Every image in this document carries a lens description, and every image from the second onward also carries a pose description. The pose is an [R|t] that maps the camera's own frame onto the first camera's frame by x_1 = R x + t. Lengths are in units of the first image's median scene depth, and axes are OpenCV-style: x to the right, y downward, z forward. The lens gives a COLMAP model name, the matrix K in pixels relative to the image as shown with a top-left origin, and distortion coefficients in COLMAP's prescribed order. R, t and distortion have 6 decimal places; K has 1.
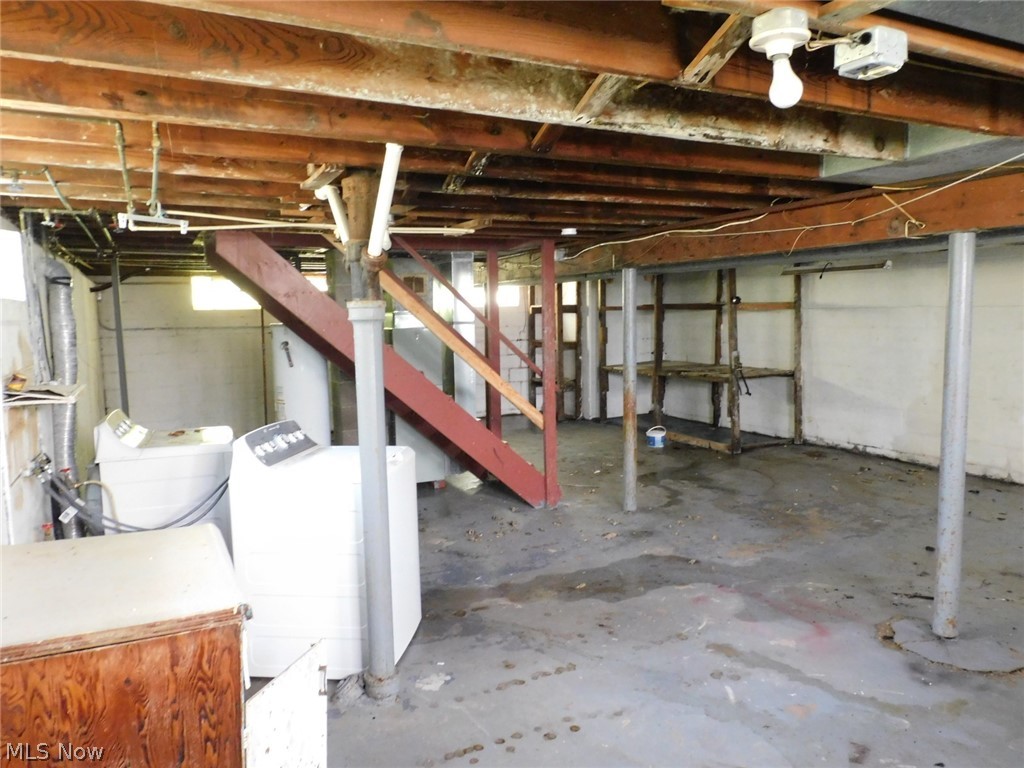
lens RADIAL K [[729.9, 0, 512.0], [0, 729.9, 384.0], [0, 0, 1]] dist [-0.006570, -0.001134]
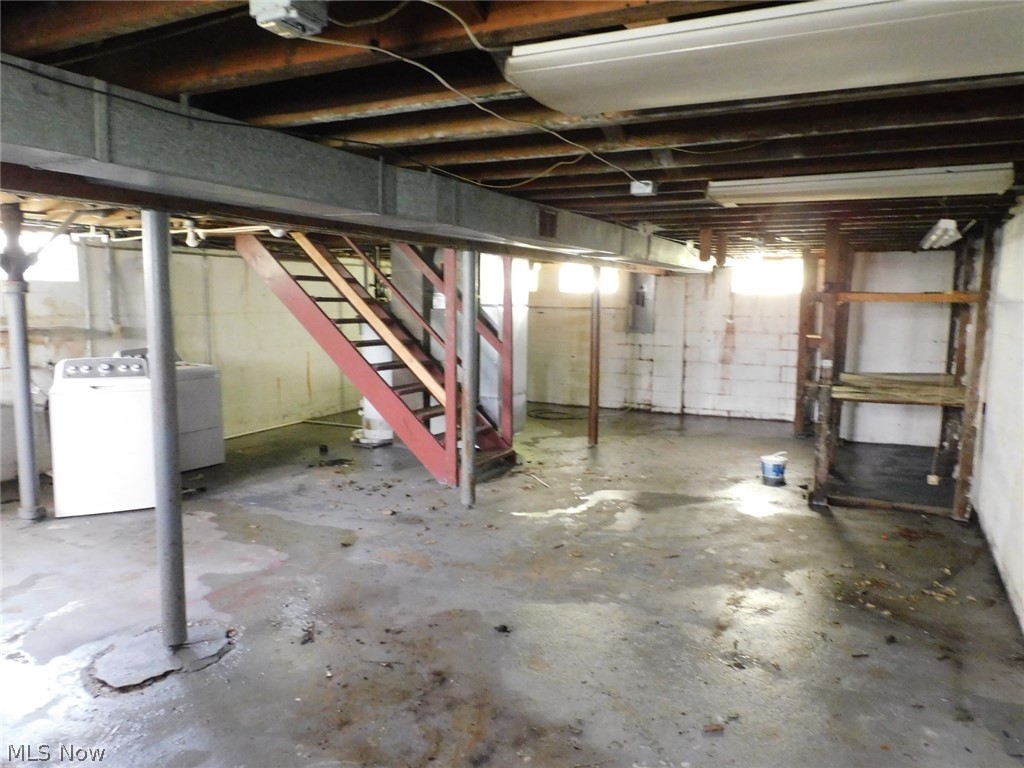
lens RADIAL K [[729.9, 0, 512.0], [0, 729.9, 384.0], [0, 0, 1]] dist [-0.006570, -0.001134]
pose [[0.590699, 0.115343, -0.798605, 1.149148], [-0.100901, 0.992520, 0.068718, -0.066403], [0.800558, 0.039988, 0.597919, 0.574589]]
